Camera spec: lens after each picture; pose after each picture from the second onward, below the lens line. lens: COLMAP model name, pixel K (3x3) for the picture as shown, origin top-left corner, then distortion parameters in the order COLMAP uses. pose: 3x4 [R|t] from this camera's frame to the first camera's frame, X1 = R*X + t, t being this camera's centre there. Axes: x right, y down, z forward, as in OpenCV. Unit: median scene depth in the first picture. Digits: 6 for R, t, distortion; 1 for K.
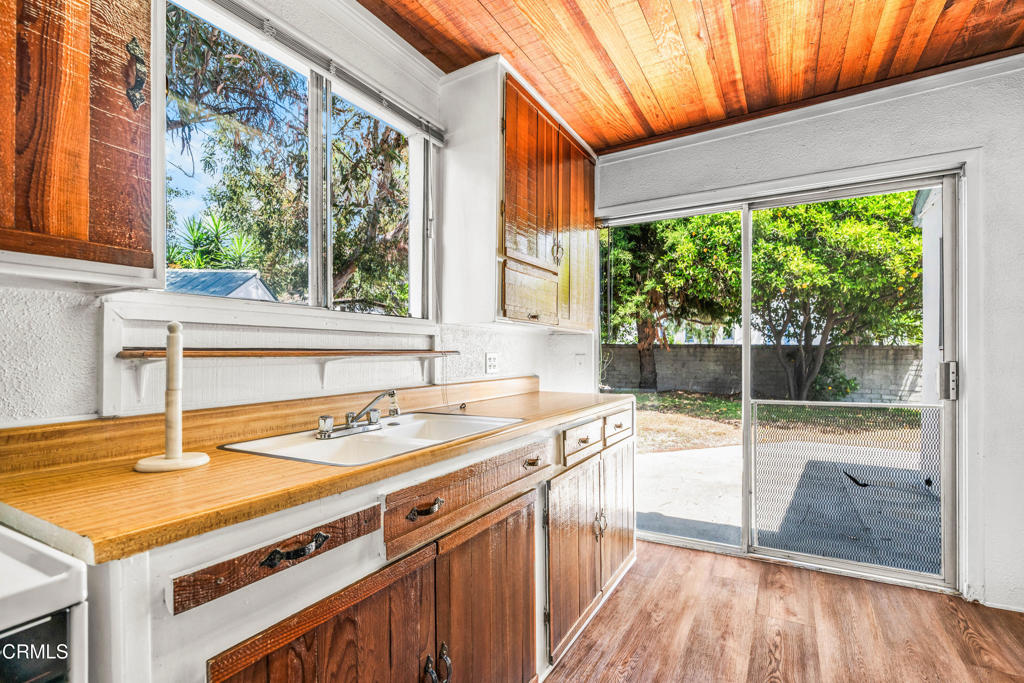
lens RADIAL K [[473.9, 0, 513.4], [0, 473.9, 348.1], [0, 0, 1]] dist [-0.001449, -0.000159]
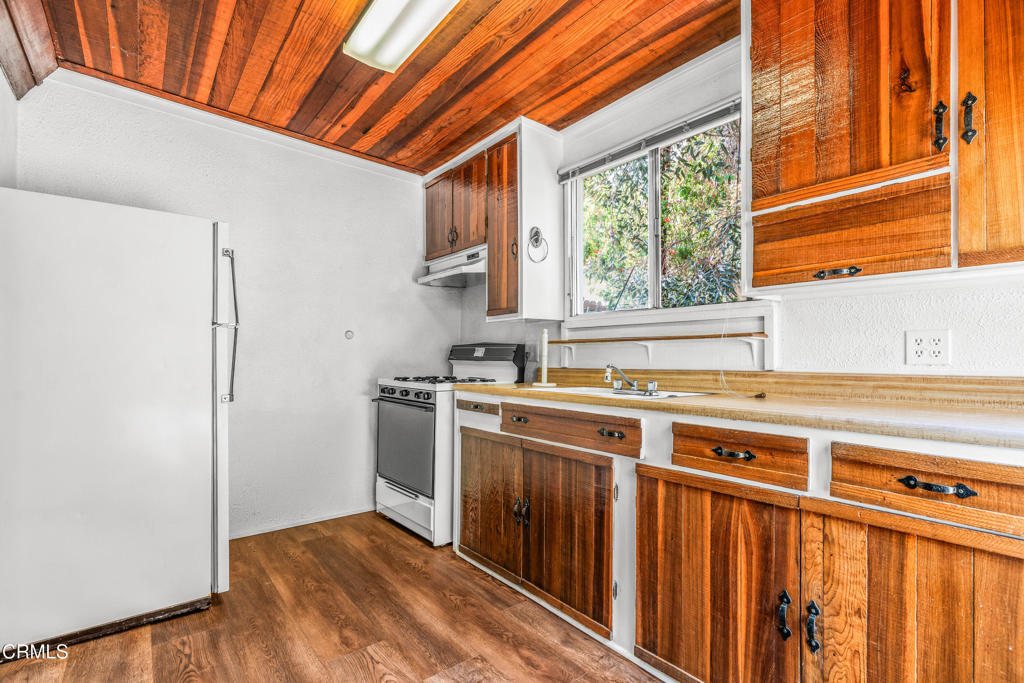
lens RADIAL K [[471.2, 0, 512.5], [0, 471.2, 355.9], [0, 0, 1]] dist [-0.001131, -0.000085]
pose [[-0.363389, 0.001987, -0.931635, 0.846864], [0.010840, 0.999939, -0.002096, 0.045396], [0.931574, -0.010860, -0.363388, 0.878519]]
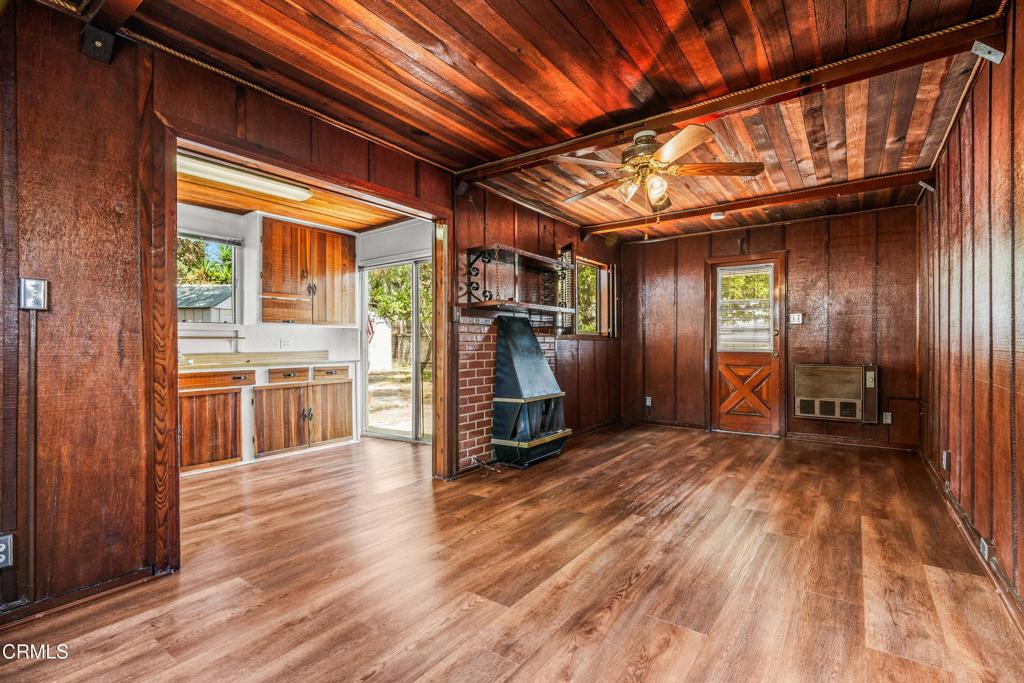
lens RADIAL K [[467.9, 0, 508.4], [0, 467.9, 343.8], [0, 0, 1]] dist [-0.002058, 0.000660]
pose [[0.993762, 0.001065, -0.111520, 1.373741], [-0.000030, 0.999957, 0.009277, 0.015772], [0.111525, -0.009216, 0.993719, -1.087318]]
